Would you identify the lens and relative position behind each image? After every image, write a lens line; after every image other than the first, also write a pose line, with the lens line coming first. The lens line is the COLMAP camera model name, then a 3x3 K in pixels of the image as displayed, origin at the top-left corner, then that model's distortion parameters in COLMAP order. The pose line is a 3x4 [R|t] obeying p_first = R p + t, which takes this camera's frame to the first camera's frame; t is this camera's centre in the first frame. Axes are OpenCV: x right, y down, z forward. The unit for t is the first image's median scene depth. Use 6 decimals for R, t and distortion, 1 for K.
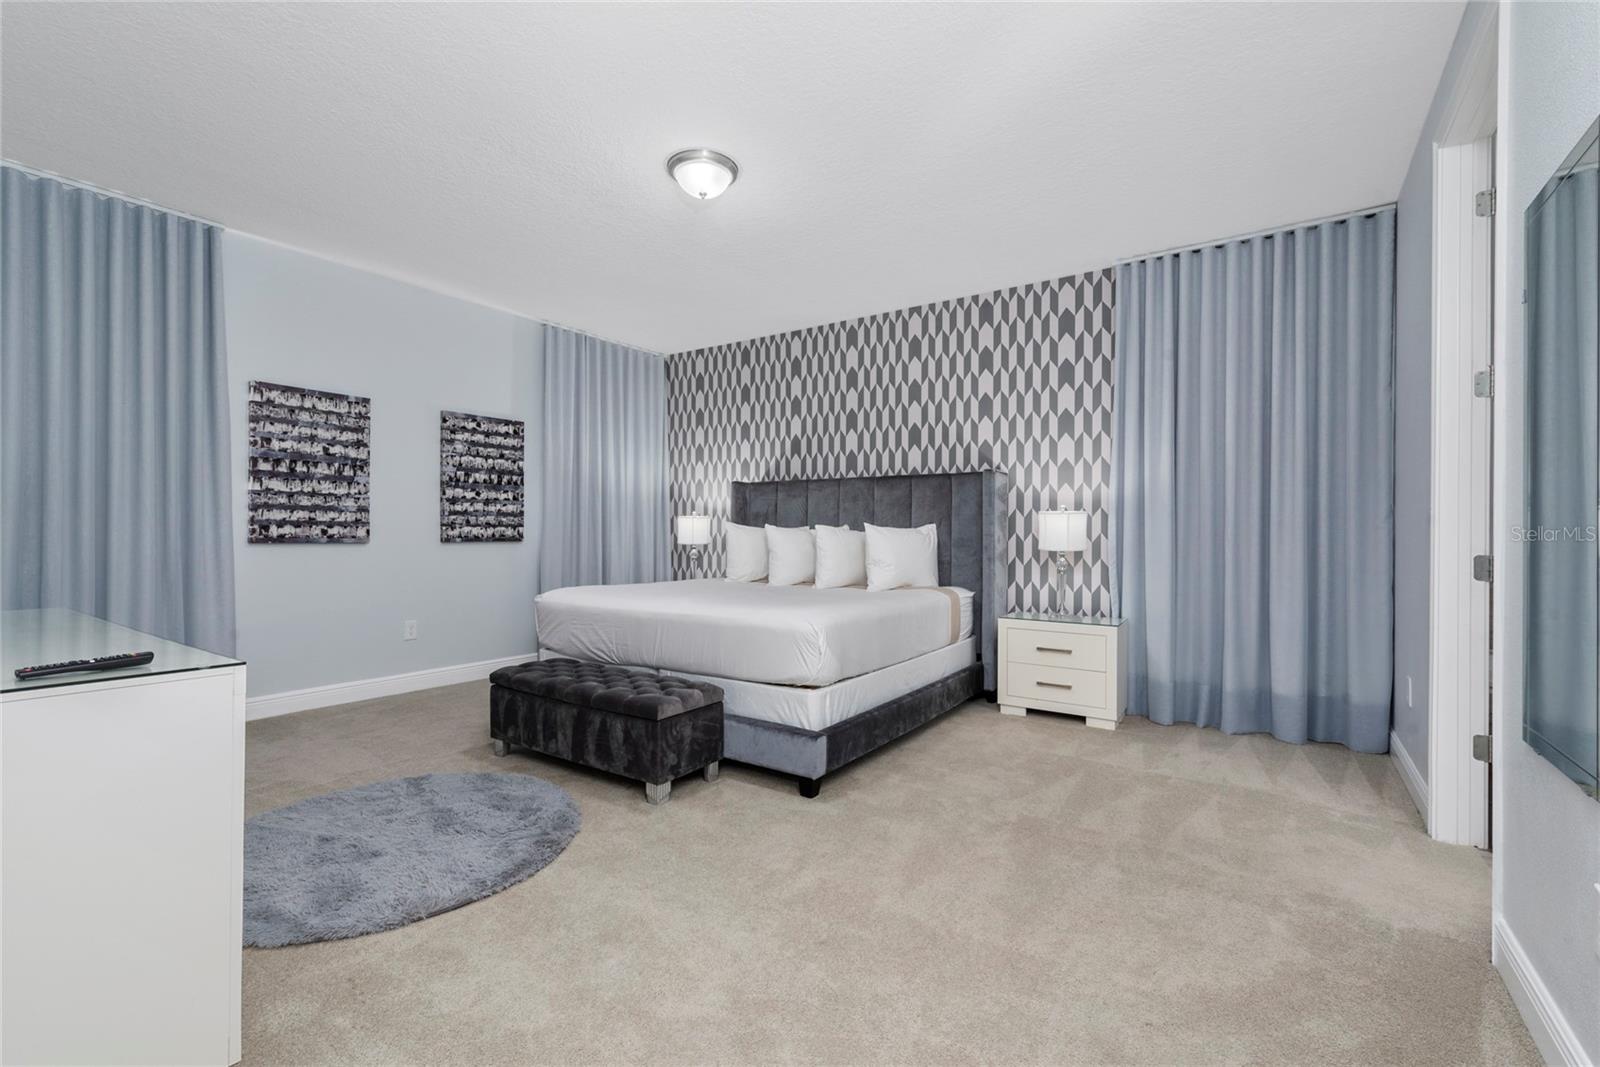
lens RADIAL K [[680.5, 0, 801.5], [0, 680.5, 536.1], [0, 0, 1]] dist [-0.008701, 0.000356]
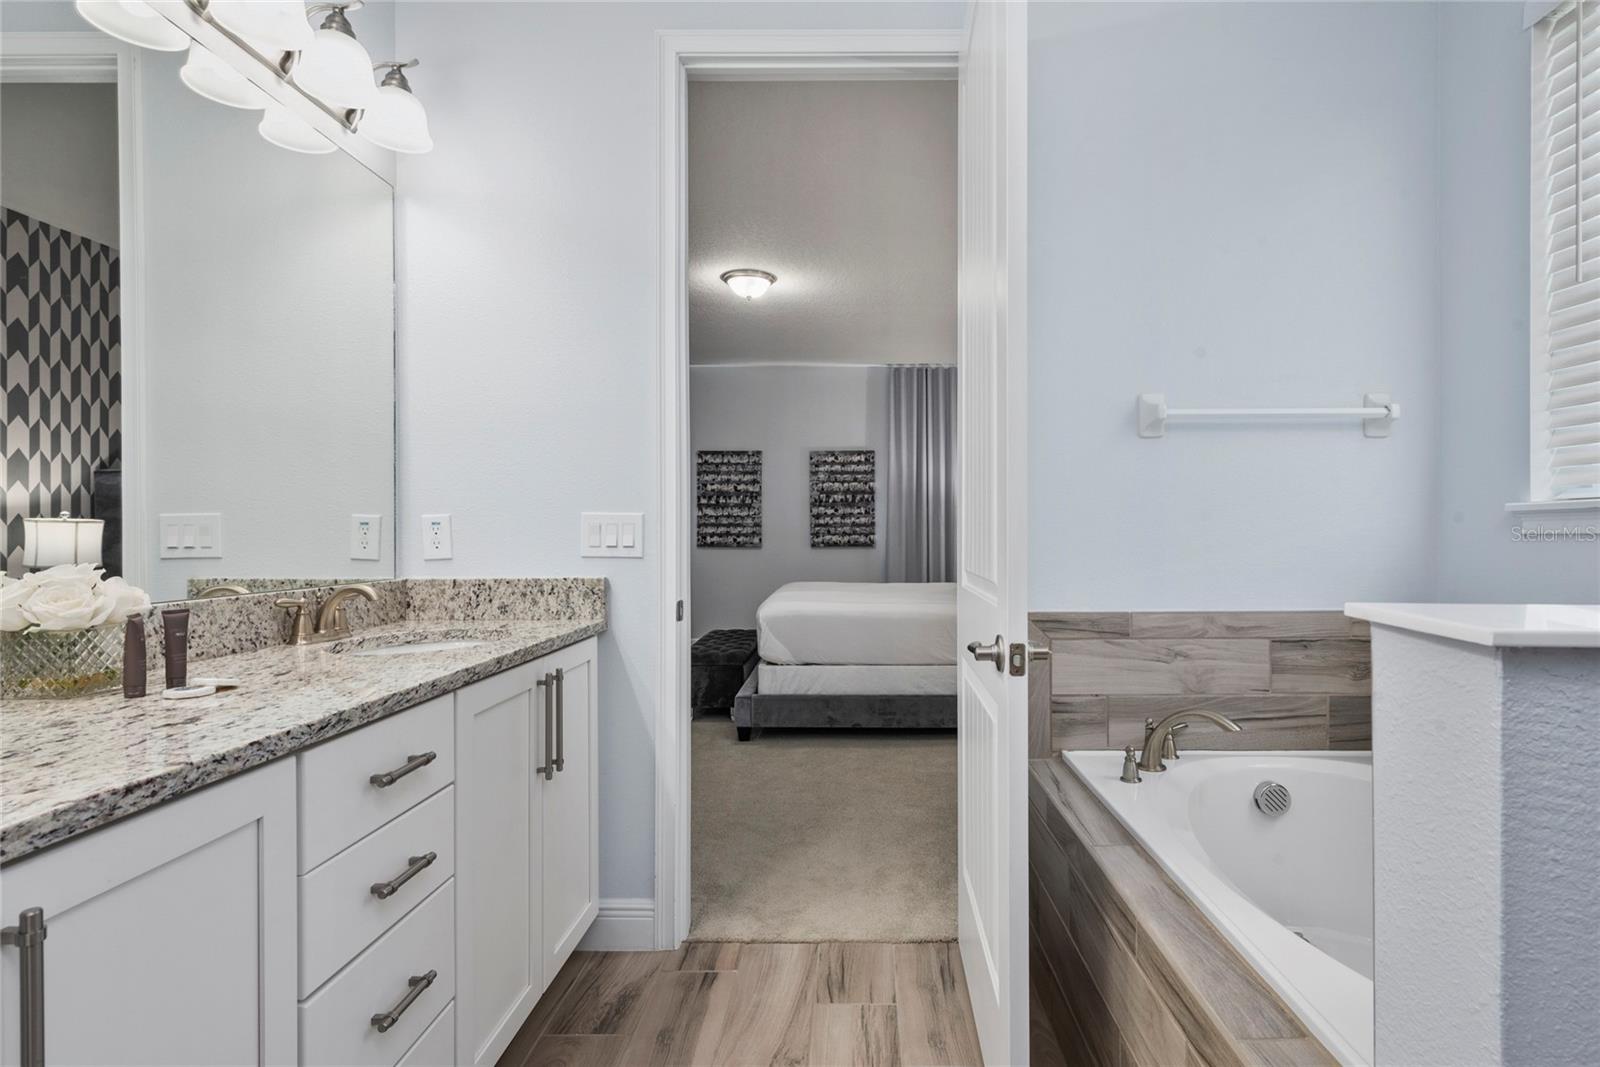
lens RADIAL K [[808.7, 0, 813.3], [0, 808.7, 545.3], [0, 0, 1]] dist [-0.001249, 0.000954]
pose [[0.549713, -0.001596, -0.835352, 0.841095], [0.002505, 0.999997, -0.000262, 0.006091], [0.835350, -0.001949, 0.549716, 0.104269]]
